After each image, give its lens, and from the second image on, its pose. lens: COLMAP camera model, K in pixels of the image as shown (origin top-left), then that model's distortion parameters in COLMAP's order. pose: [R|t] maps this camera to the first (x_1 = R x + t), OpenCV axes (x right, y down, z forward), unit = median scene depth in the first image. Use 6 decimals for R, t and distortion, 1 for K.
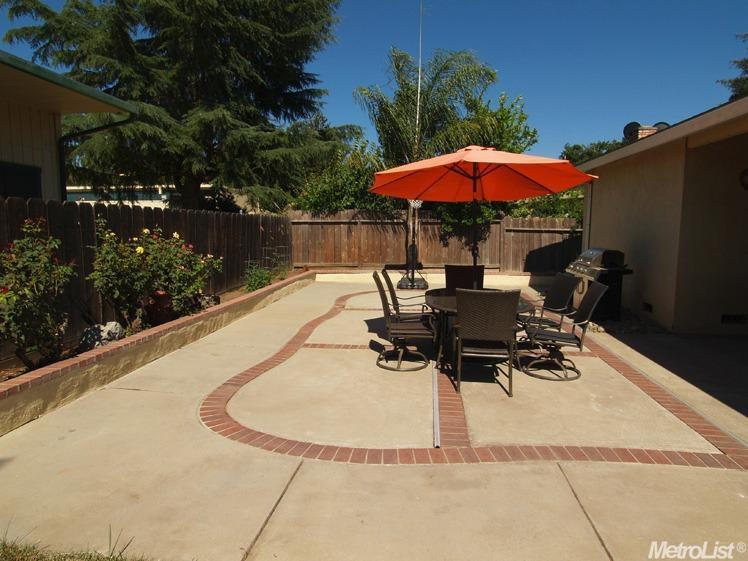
lens RADIAL K [[480.8, 0, 374.0], [0, 480.8, 280.5], [0, 0, 1]] dist [-0.017239, -0.000324]
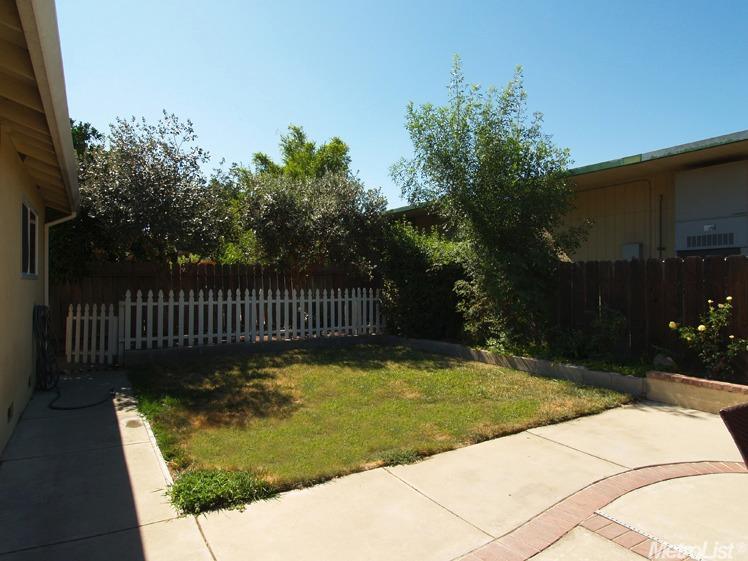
lens RADIAL K [[480.8, 0, 374.0], [0, 480.8, 280.5], [0, 0, 1]] dist [-0.017239, -0.000324]
pose [[-0.796480, -0.005754, -0.604638, 0.287317], [-0.066640, 0.994699, 0.078319, -0.038175], [0.600982, 0.102673, -0.792641, 0.400511]]
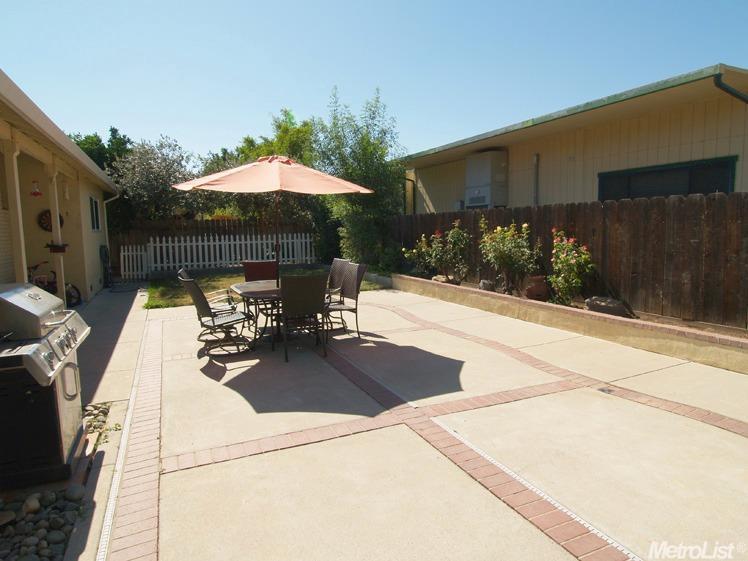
lens RADIAL K [[480.8, 0, 374.0], [0, 480.8, 280.5], [0, 0, 1]] dist [-0.017239, -0.000324]
pose [[-0.863866, 0.069368, -0.498923, 0.277362], [-0.036314, 0.979319, 0.199036, -0.103460], [0.502412, 0.190058, -0.843481, 0.992882]]
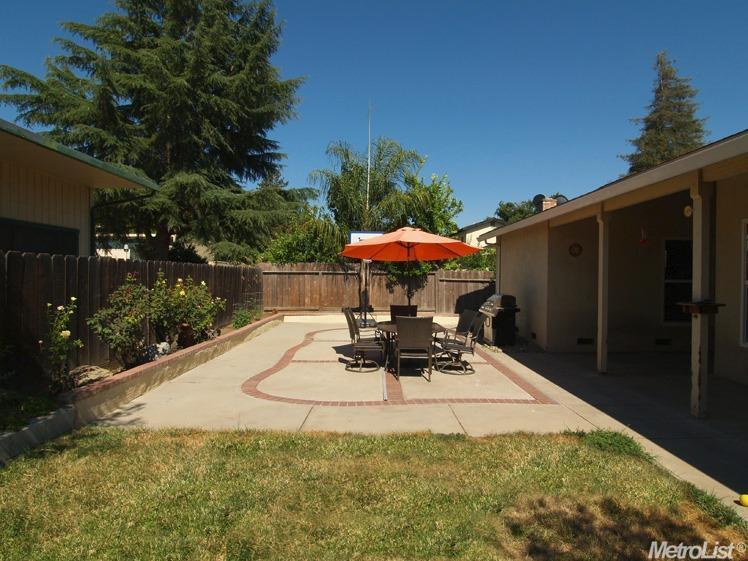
lens RADIAL K [[480.8, 0, 374.0], [0, 480.8, 280.5], [0, 0, 1]] dist [-0.017239, -0.000324]
pose [[0.994186, 0.004975, 0.107562, -0.030349], [0.005854, 0.994958, -0.100126, 0.021466], [-0.107518, 0.100174, 0.989144, -0.232836]]
